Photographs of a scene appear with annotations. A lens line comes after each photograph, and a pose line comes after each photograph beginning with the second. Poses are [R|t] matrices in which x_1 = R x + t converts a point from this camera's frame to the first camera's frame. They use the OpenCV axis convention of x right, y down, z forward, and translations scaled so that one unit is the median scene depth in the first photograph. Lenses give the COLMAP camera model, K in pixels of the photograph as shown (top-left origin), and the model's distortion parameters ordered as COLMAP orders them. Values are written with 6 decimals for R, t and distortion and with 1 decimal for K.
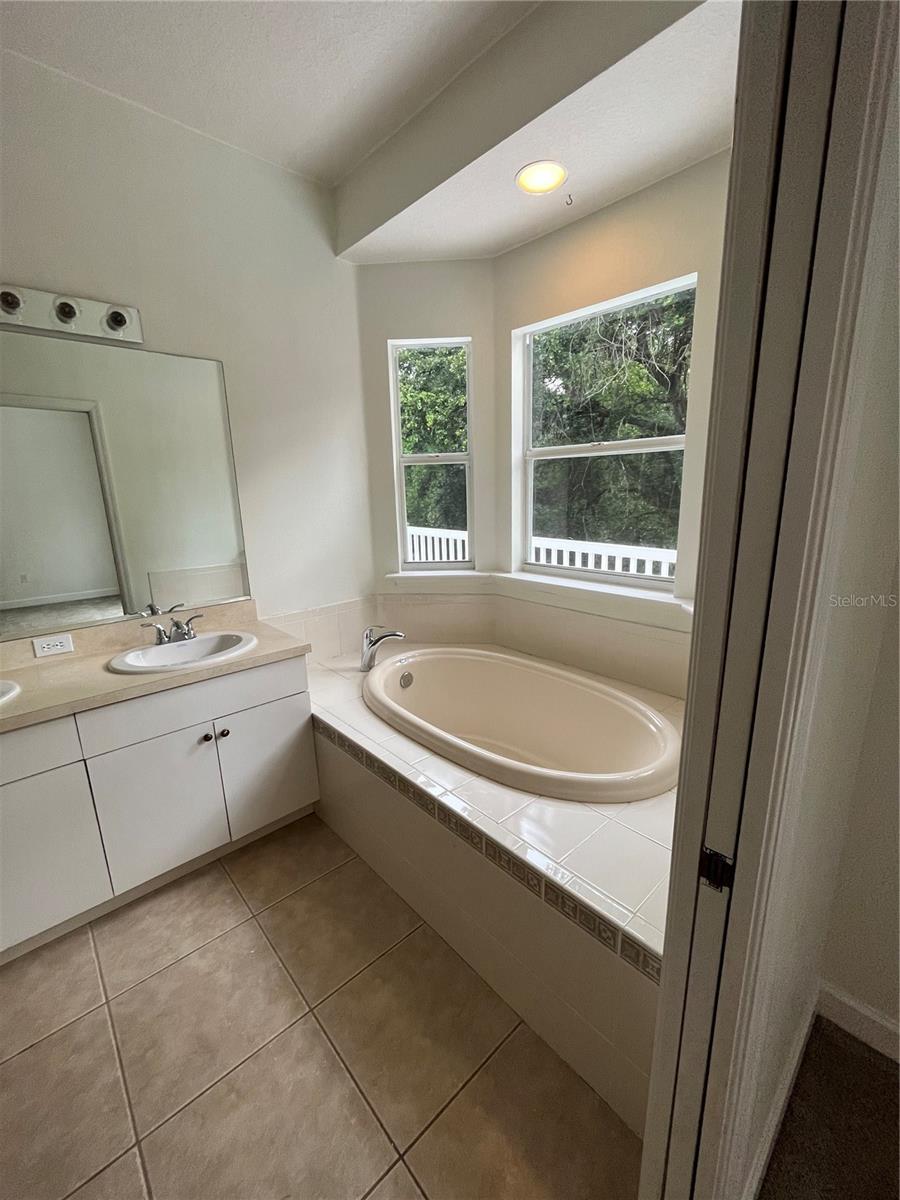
lens RADIAL K [[484.6, 0, 451.7], [0, 484.6, 598.7], [0, 0, 1]] dist [0.000403, -0.000041]
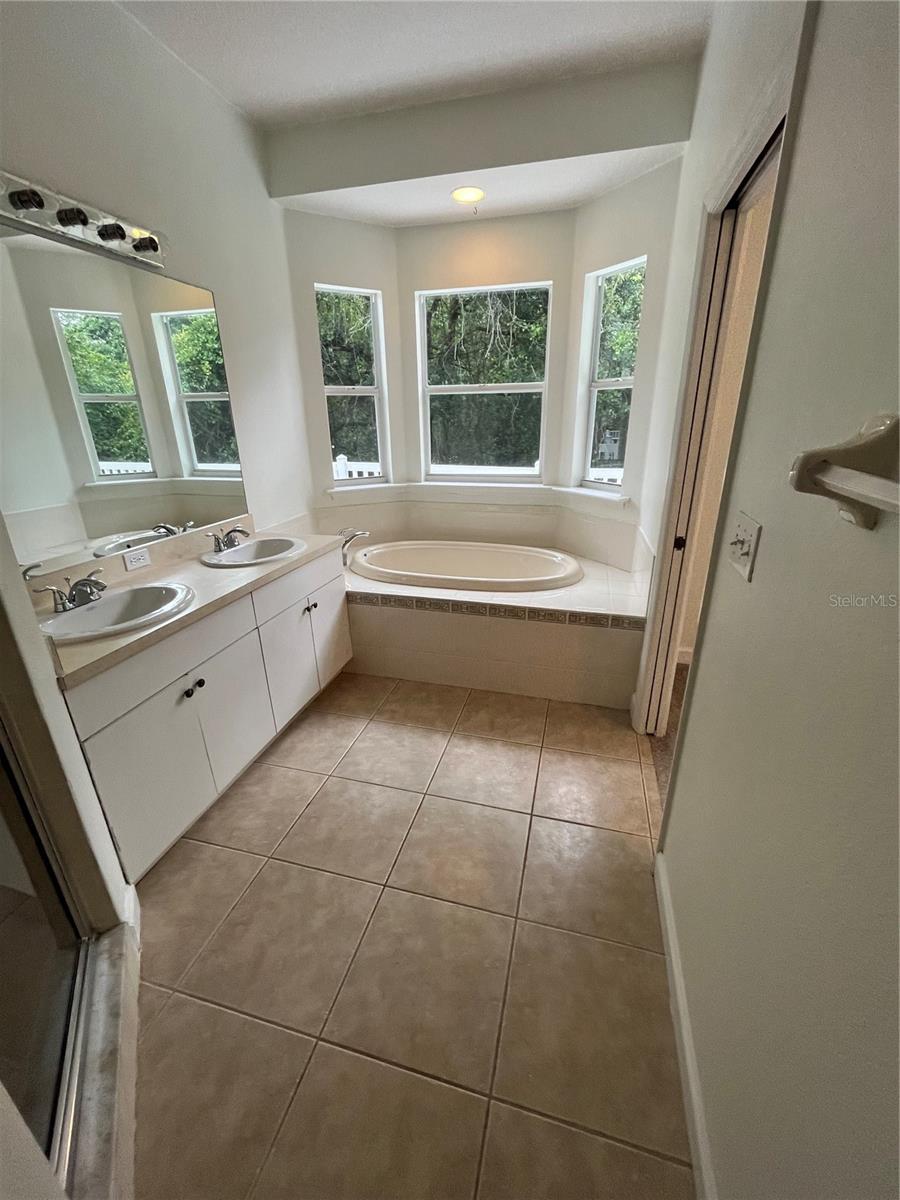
lens RADIAL K [[484.6, 0, 449.1], [0, 484.6, 598.4], [0, 0, 1]] dist [0.000403, -0.000041]
pose [[0.842722, -0.177993, 0.508072, -0.789616], [0.114505, 0.981430, 0.153899, 0.093805], [-0.526030, -0.071517, 0.847454, -0.288554]]
